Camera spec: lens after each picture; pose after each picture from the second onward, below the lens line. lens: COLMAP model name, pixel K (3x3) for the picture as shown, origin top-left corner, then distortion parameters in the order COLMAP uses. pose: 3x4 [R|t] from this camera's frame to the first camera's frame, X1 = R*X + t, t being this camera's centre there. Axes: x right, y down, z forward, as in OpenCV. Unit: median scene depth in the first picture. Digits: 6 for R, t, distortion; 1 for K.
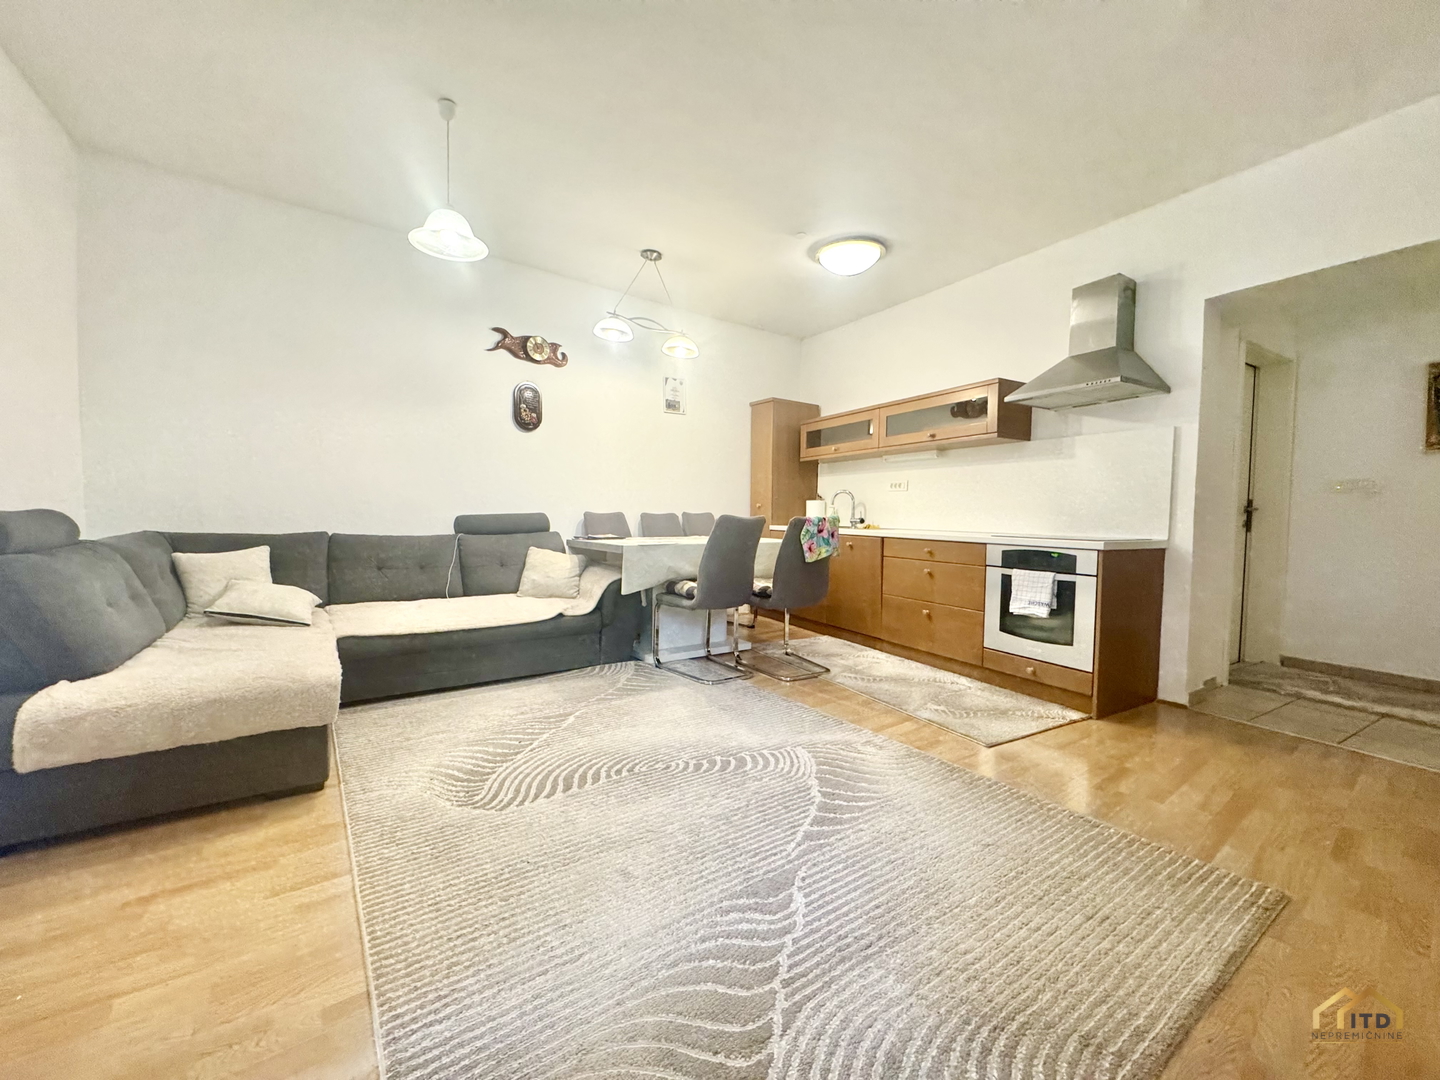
lens RADIAL K [[572.1, 0, 713.5], [0, 572.1, 535.3], [0, 0, 1]] dist [0.001085, 0.000165]
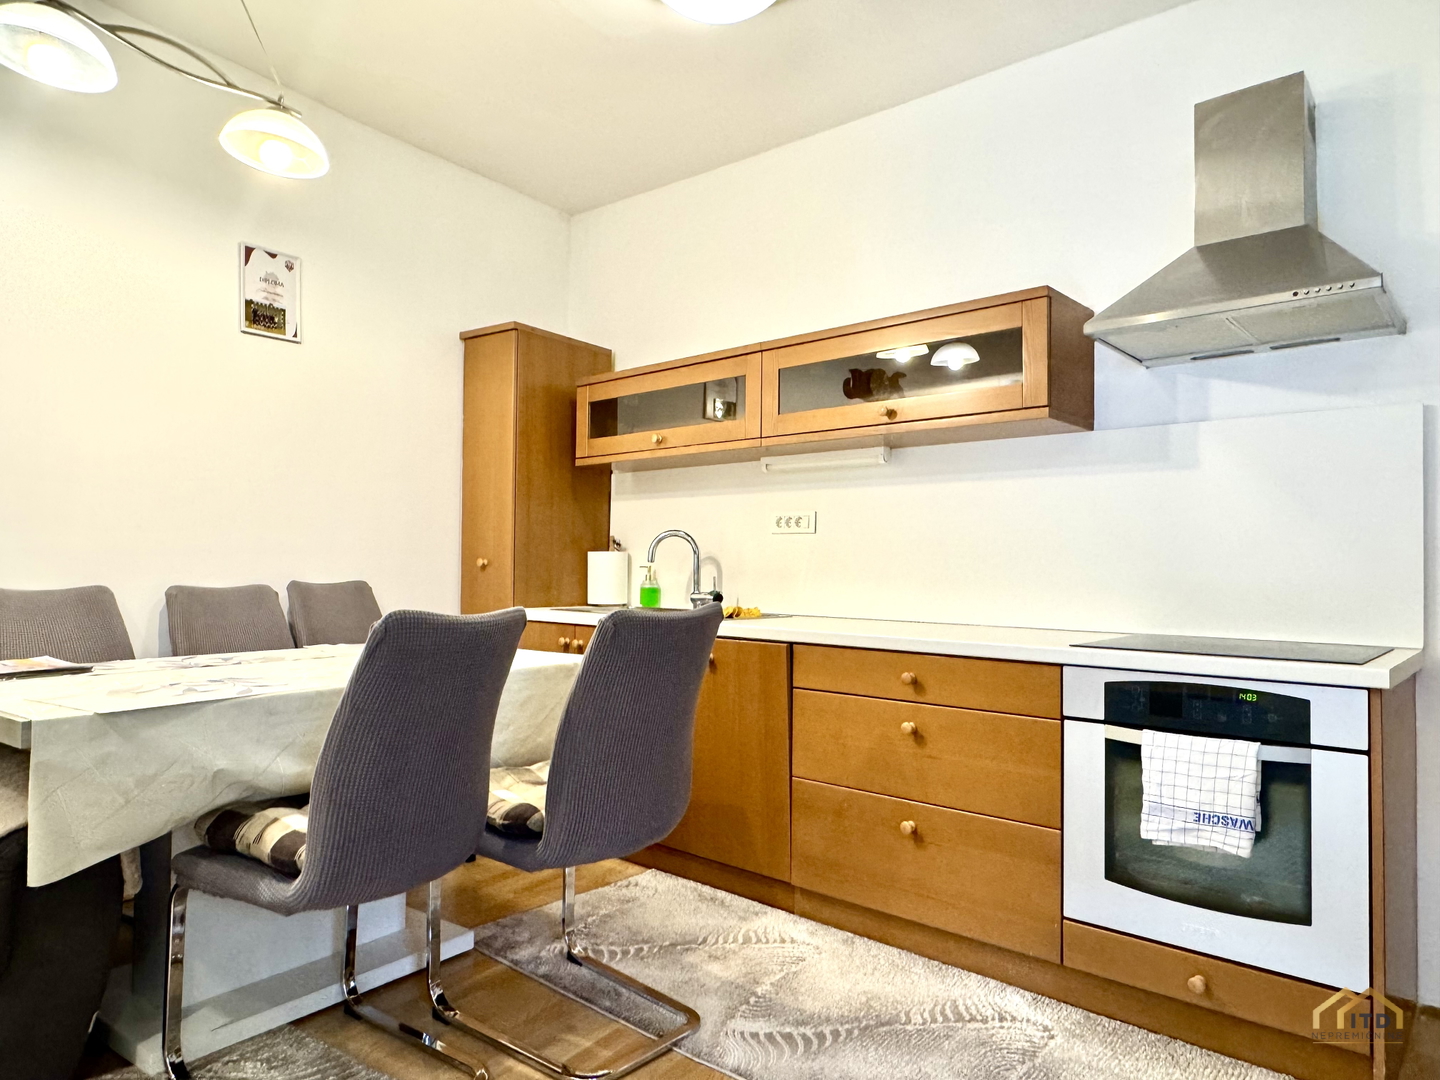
lens RADIAL K [[923.6, 0, 710.0], [0, 923.6, 542.7], [0, 0, 1]] dist [-0.008526, 0.001037]
pose [[0.941290, 0.003560, 0.337581, 0.006648], [0.016322, 0.998295, -0.056039, -0.036717], [-0.337205, 0.058259, 0.939627, 0.404701]]
